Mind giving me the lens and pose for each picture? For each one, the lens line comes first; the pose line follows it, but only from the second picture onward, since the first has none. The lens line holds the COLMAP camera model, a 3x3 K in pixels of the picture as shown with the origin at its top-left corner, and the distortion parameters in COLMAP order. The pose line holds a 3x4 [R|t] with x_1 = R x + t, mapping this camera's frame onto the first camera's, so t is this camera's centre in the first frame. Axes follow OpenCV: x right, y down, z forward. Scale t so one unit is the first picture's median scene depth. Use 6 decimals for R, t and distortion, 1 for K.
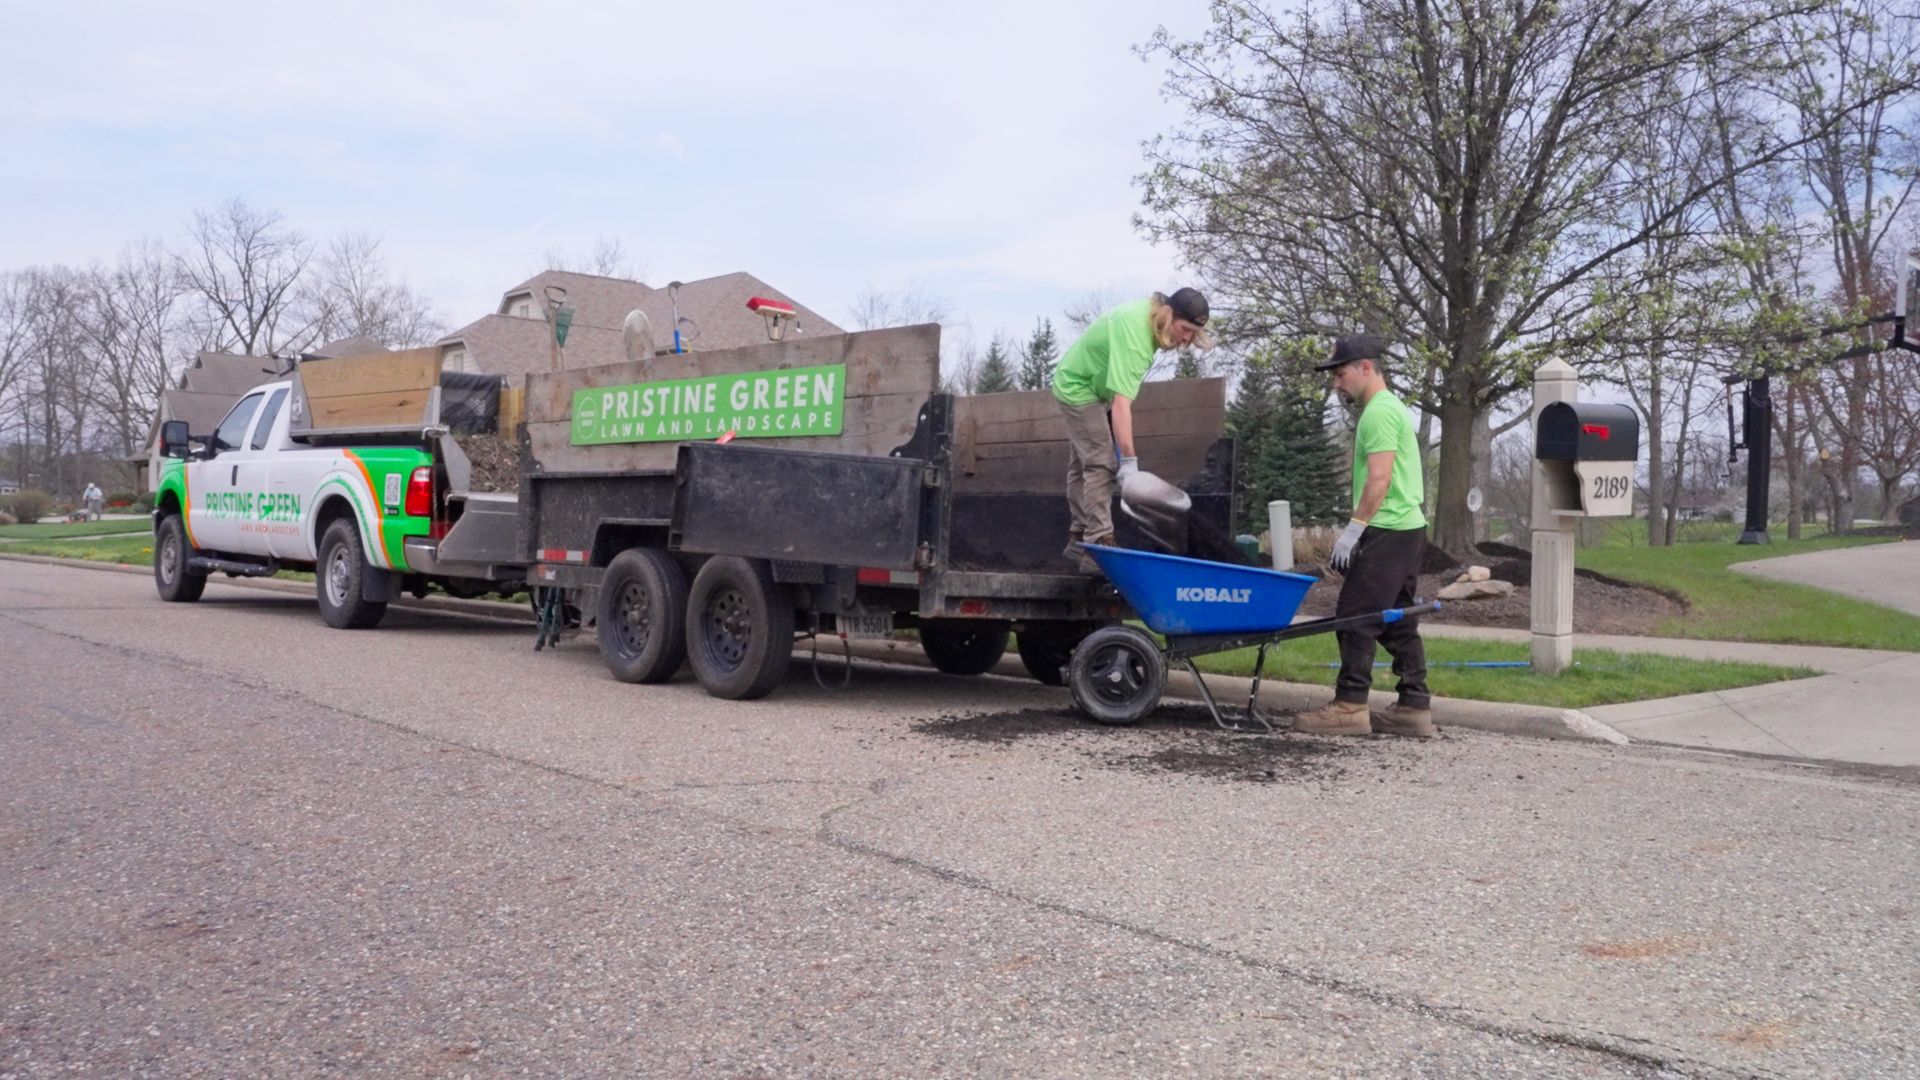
lens RADIAL K [[1458.3, 0, 960.0], [0, 1458.3, 540.0], [0, 0, 1]] dist [0.008929, 0.005165]
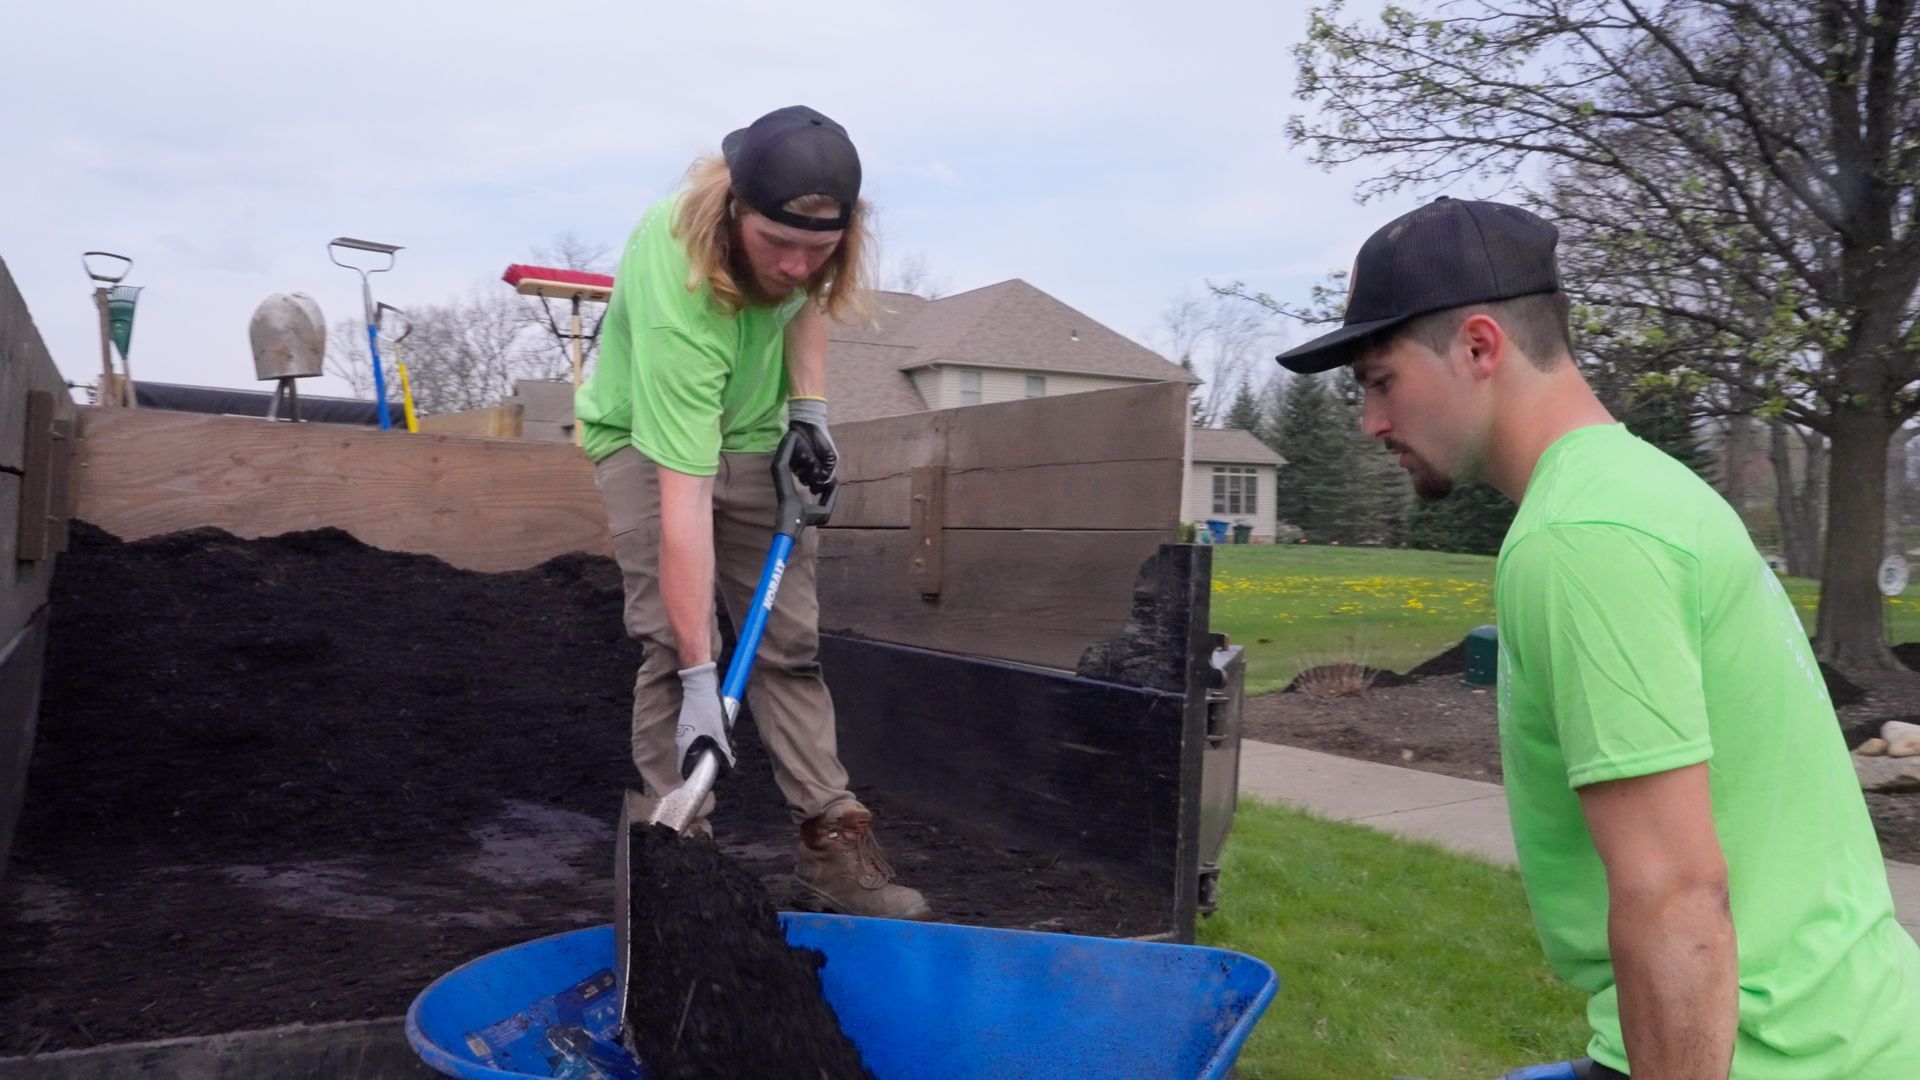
lens RADIAL K [[1452.2, 0, 962.0], [0, 1452.2, 557.4], [0, 0, 1]] dist [-0.016106, 0.010516]
pose [[0.973815, -0.002528, -0.227330, 0.120591], [0.003618, 0.999984, 0.004377, -0.038555], [0.227315, -0.005084, 0.973808, 0.351089]]
